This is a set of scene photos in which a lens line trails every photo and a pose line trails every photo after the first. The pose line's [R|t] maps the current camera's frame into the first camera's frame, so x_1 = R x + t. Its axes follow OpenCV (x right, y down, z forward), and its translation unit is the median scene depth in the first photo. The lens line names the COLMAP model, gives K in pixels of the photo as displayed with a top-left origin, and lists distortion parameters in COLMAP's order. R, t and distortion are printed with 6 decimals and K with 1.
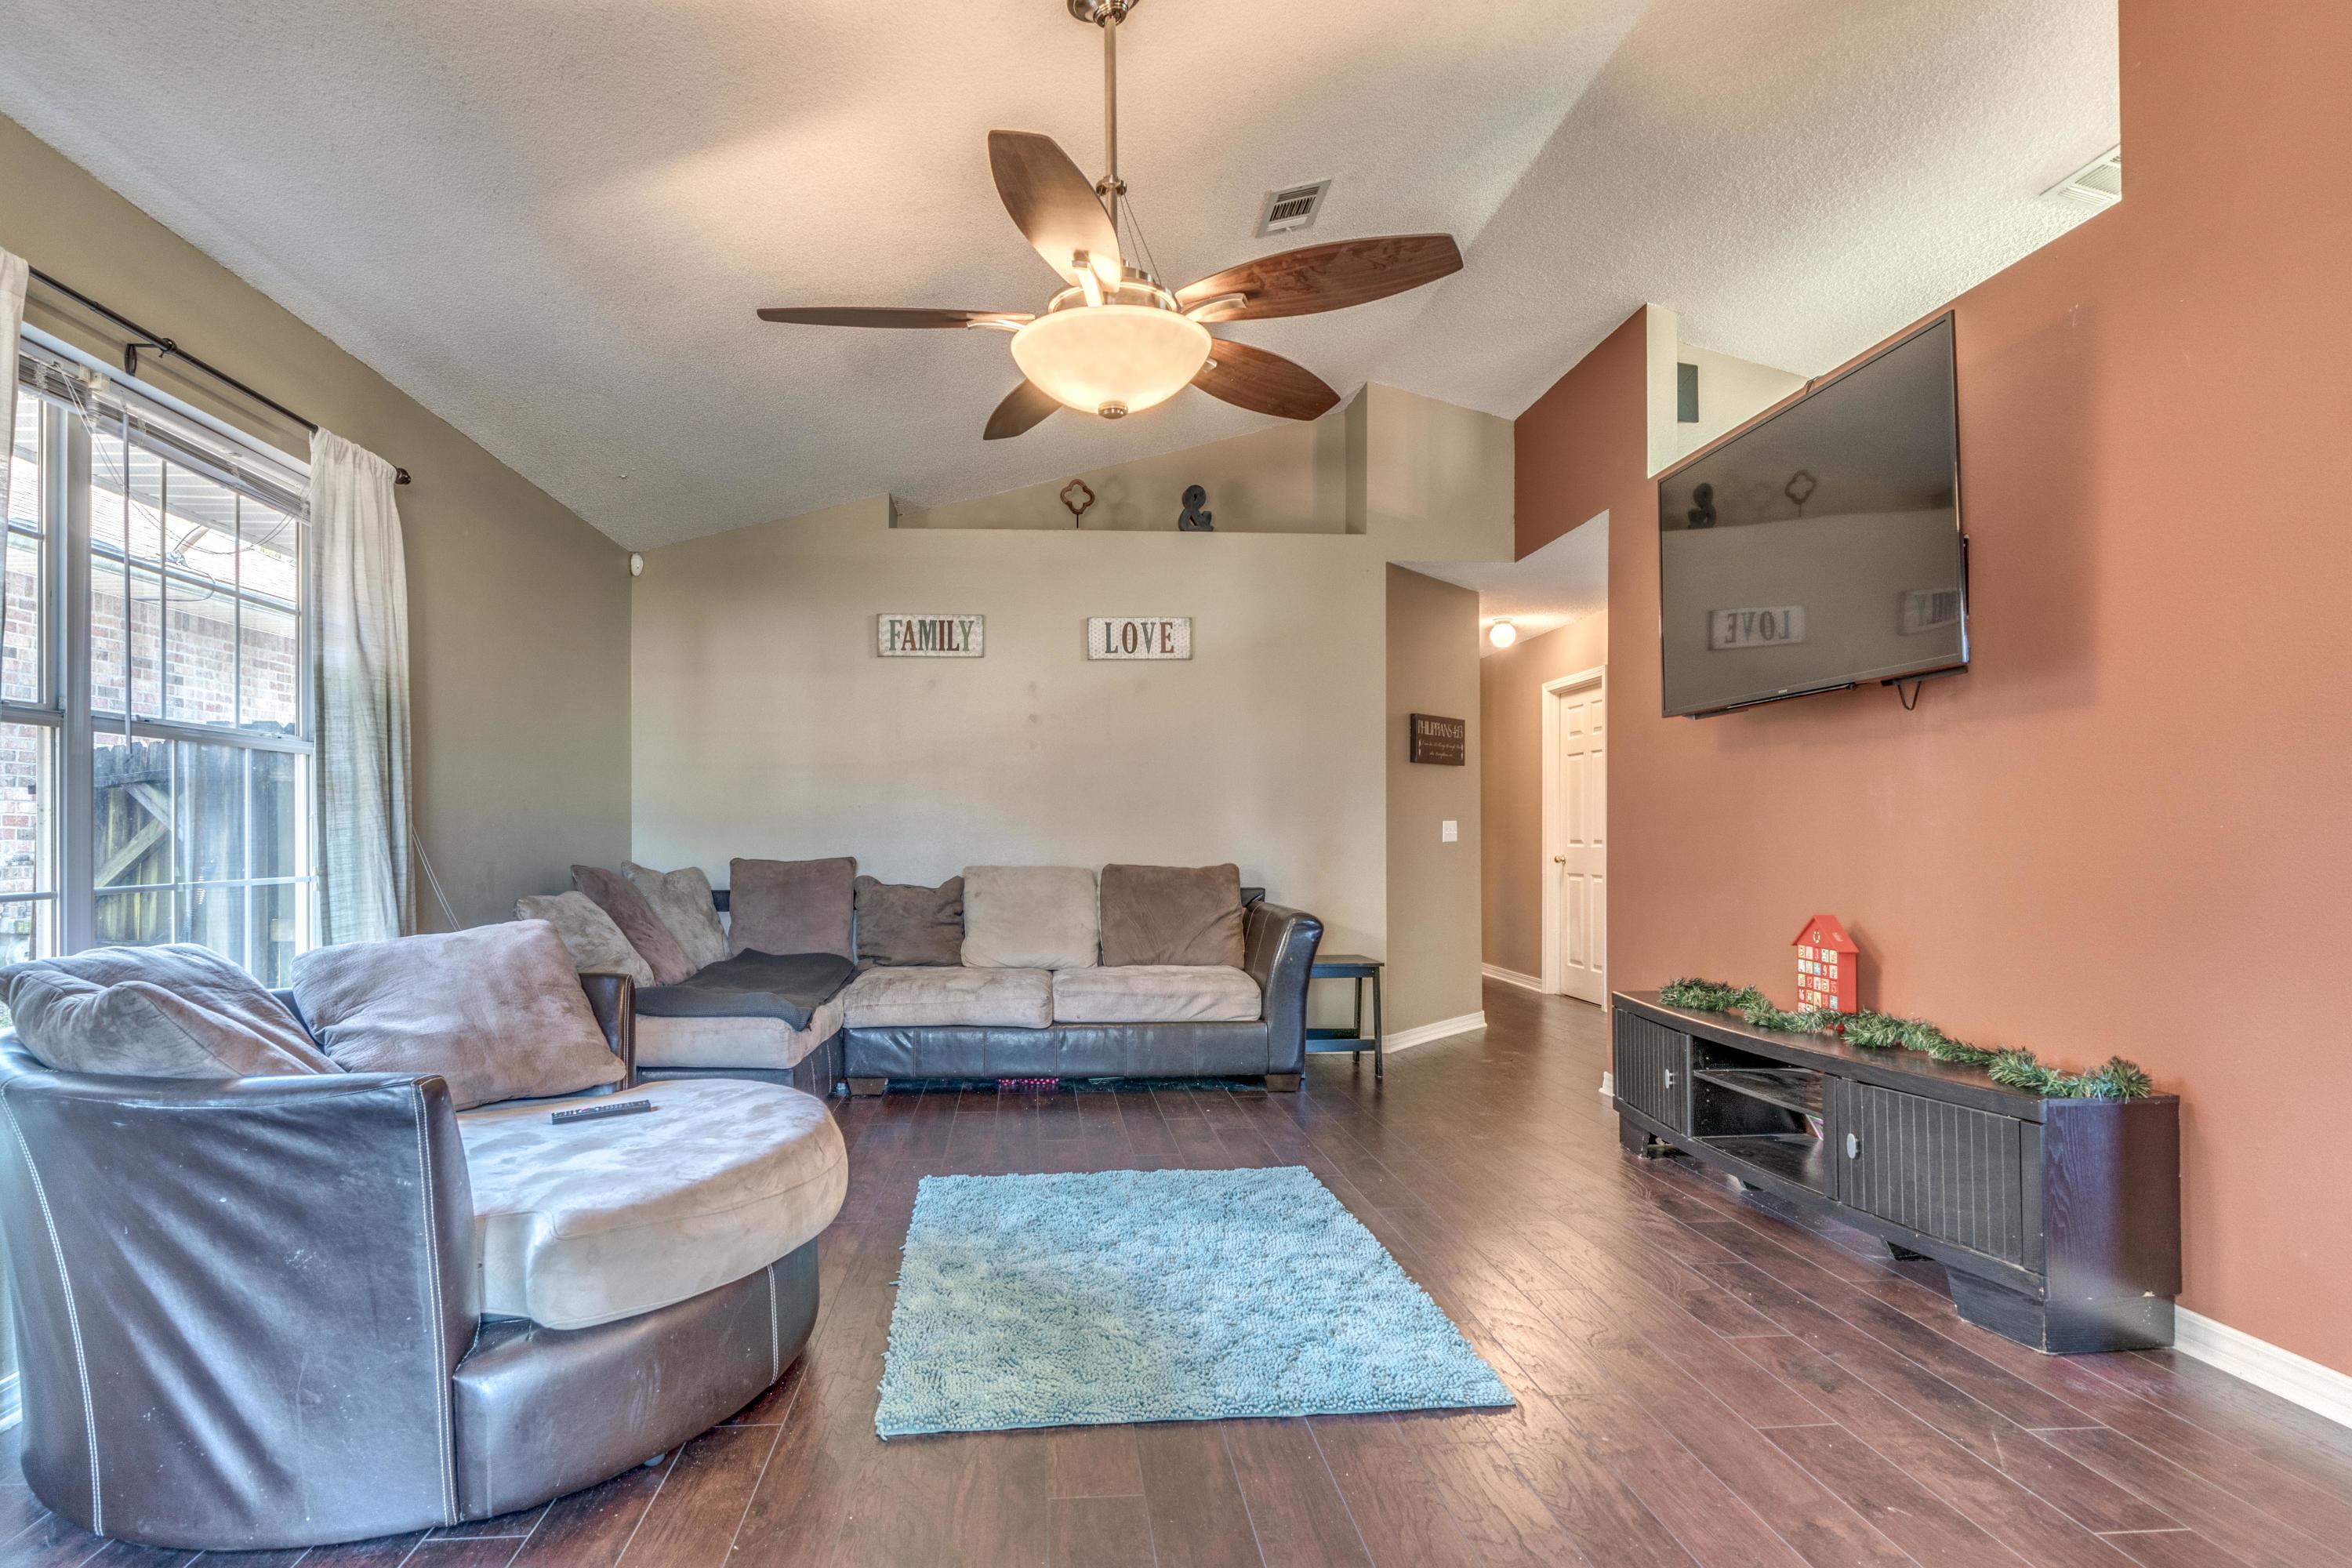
lens RADIAL K [[1259.1, 0, 1170.0], [0, 1259.1, 818.4], [0, 0, 1]] dist [0.002078, 0.000075]
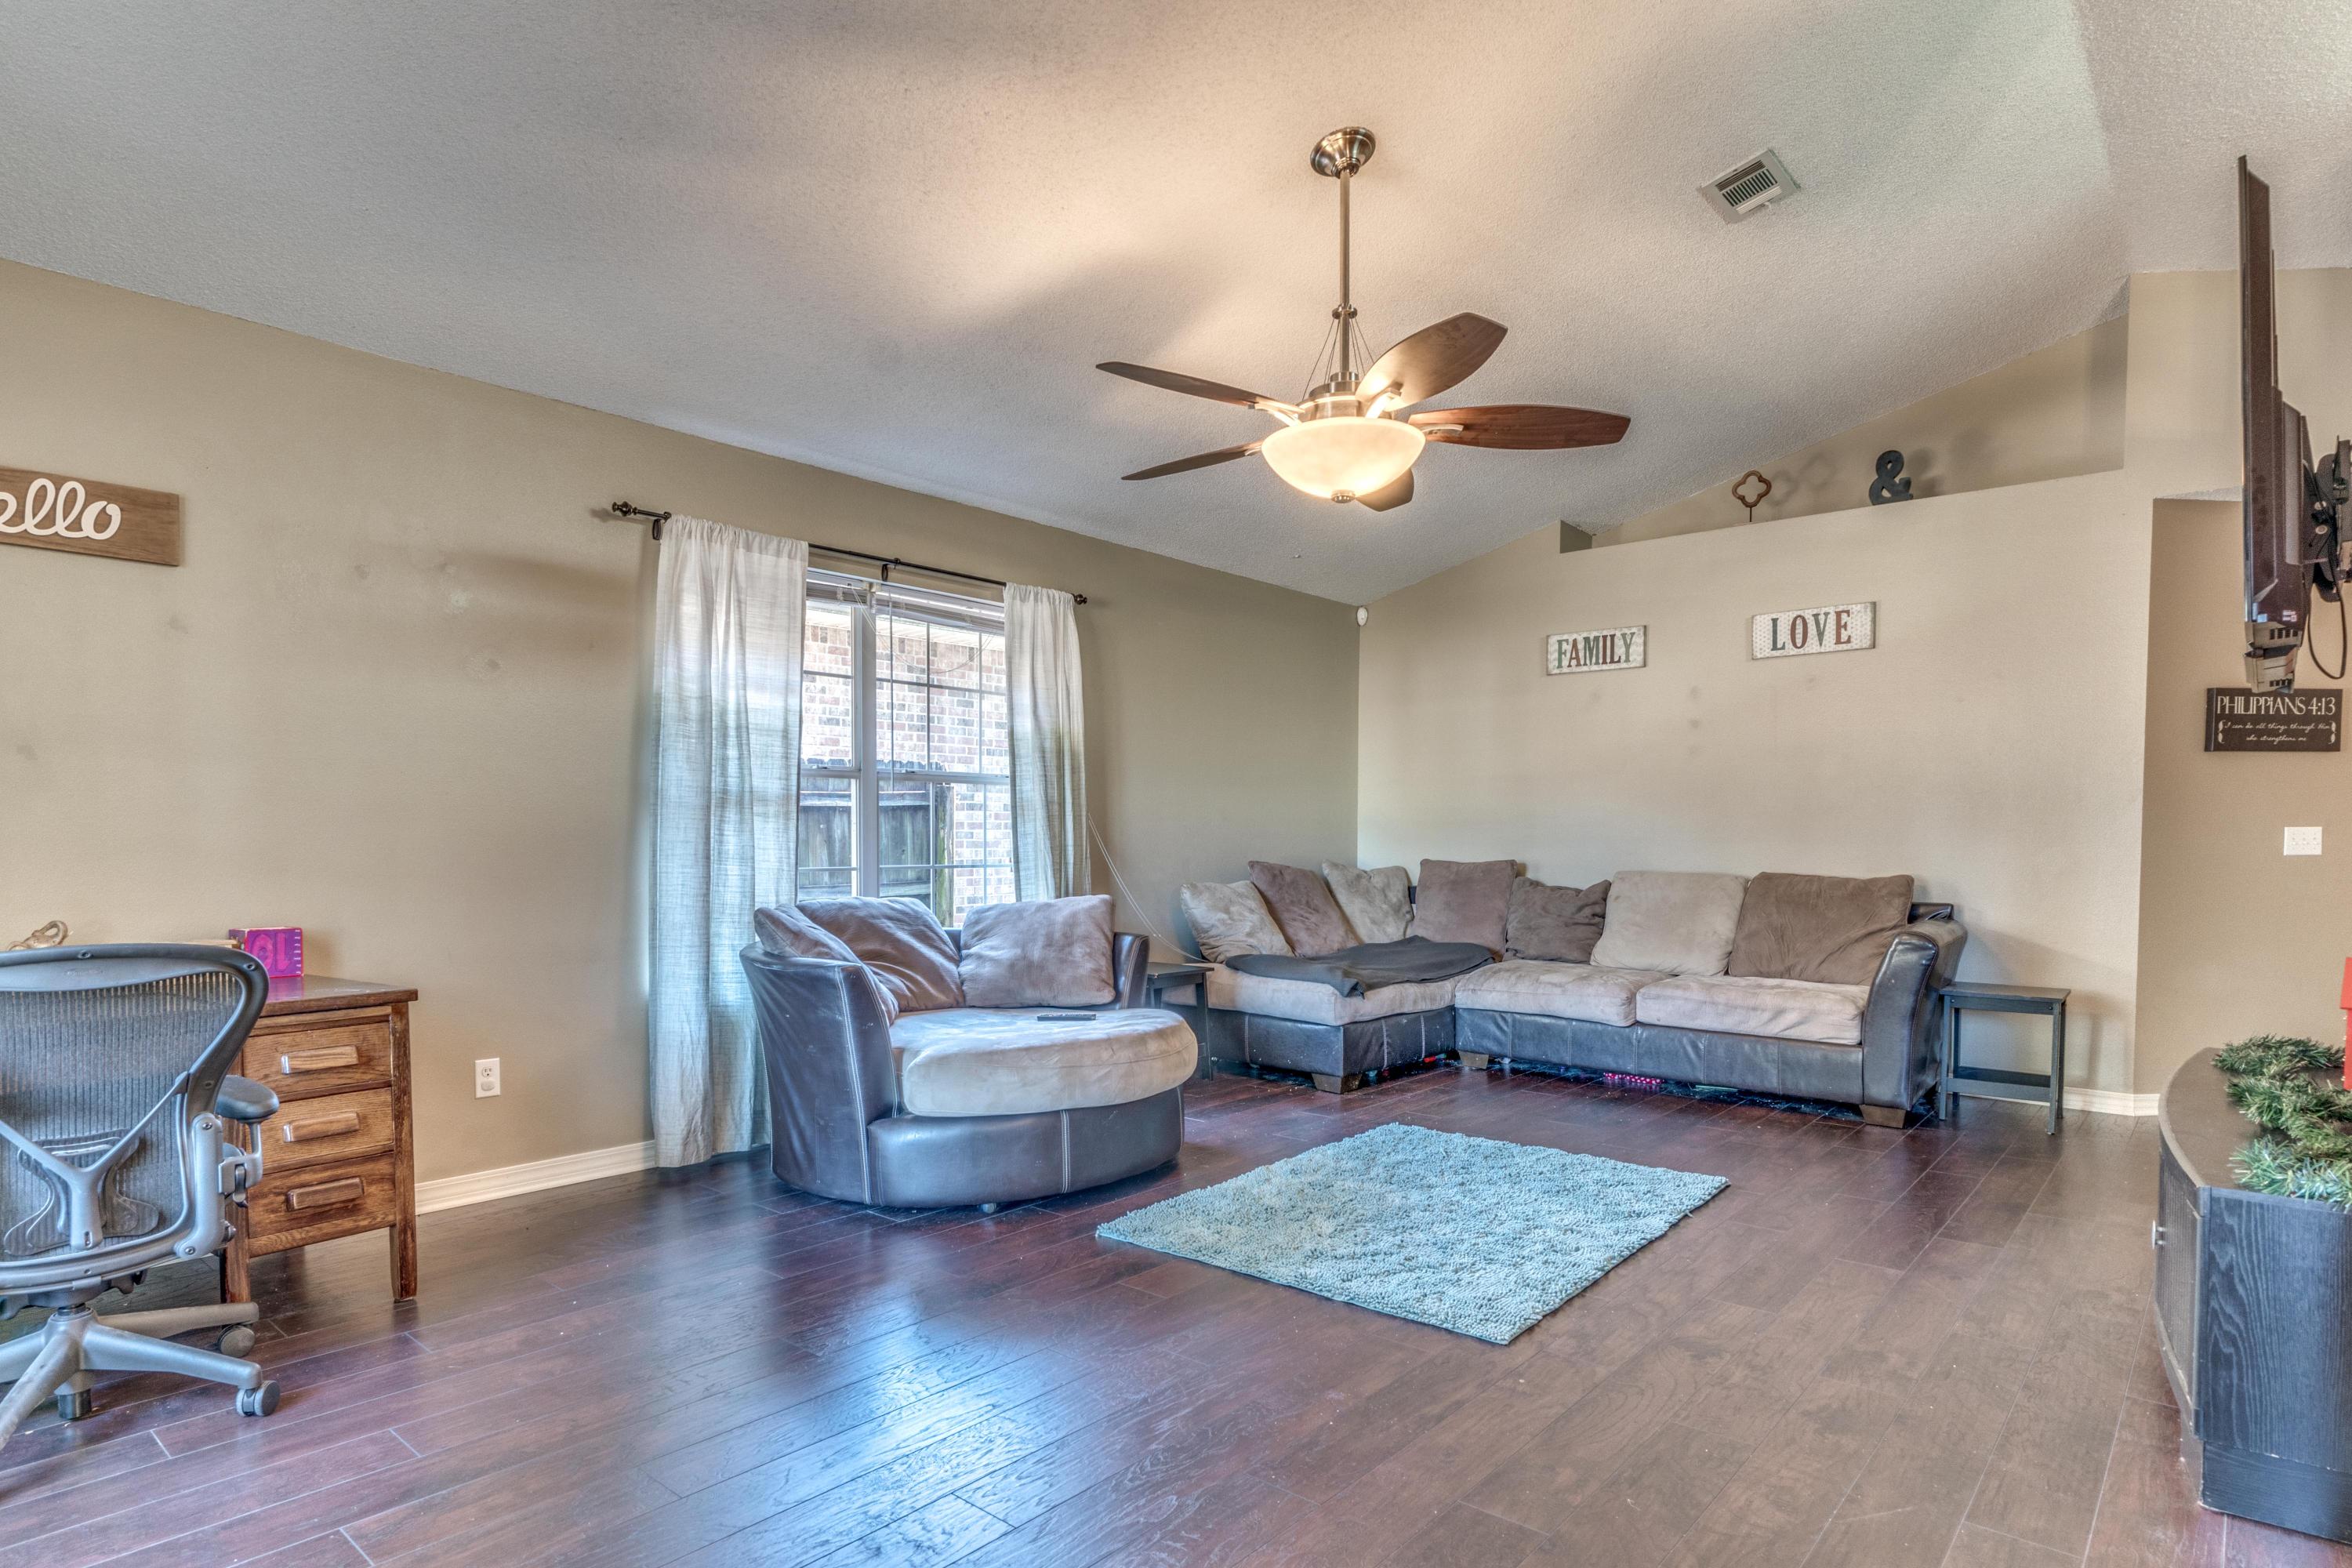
lens RADIAL K [[1265.6, 0, 1173.0], [0, 1265.6, 871.0], [0, 0, 1]] dist [0.002922, -0.000162]
pose [[0.712576, 0.024402, -0.701171, 0.361619], [0.002631, 0.999295, 0.037452, -0.002379], [0.701590, -0.028532, 0.712009, -0.004939]]
